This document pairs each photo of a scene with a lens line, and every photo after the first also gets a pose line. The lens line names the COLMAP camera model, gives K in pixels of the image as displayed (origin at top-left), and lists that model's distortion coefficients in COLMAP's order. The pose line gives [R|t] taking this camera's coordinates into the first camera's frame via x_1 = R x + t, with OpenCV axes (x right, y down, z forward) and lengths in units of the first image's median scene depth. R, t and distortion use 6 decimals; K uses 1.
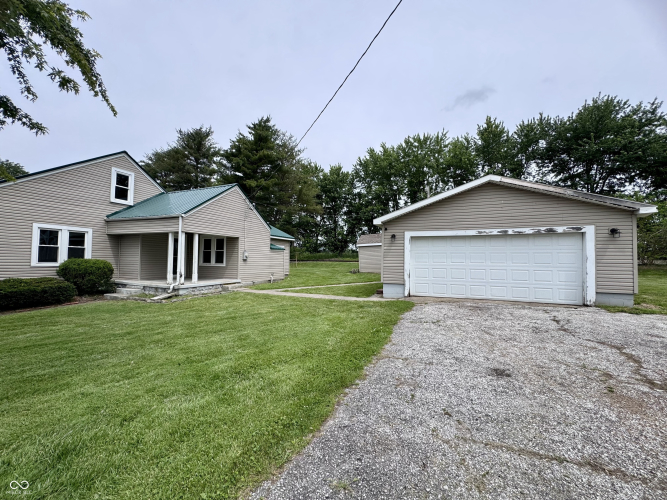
lens RADIAL K [[265.9, 0, 333.5], [0, 265.9, 250.0], [0, 0, 1]] dist [-0.005185, 0.000755]
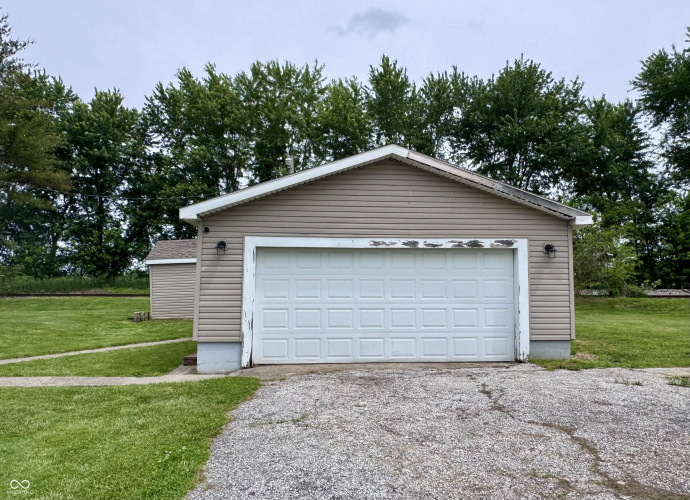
lens RADIAL K [[504.3, 0, 345.0], [0, 504.3, 250.0], [0, 0, 1]] dist [0.000686, -0.000419]
pose [[0.900070, 0.030048, 0.434708, 0.025048], [-0.010667, 0.998840, -0.046957, -0.000795], [-0.435615, 0.037627, 0.899347, 0.061205]]
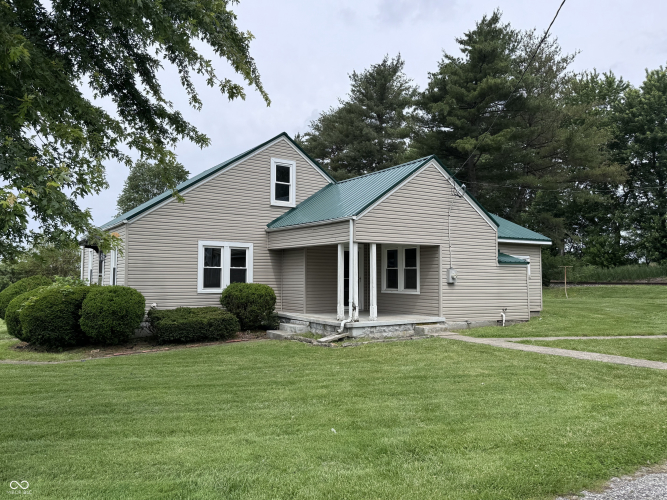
lens RADIAL K [[519.9, 0, 333.5], [0, 519.9, 250.0], [0, 0, 1]] dist [0.127085, -0.201562]
pose [[0.831746, -0.038011, -0.553853, 0.096527], [0.027065, 0.999243, -0.027934, -0.011894], [0.554496, 0.008244, 0.832146, -0.102610]]
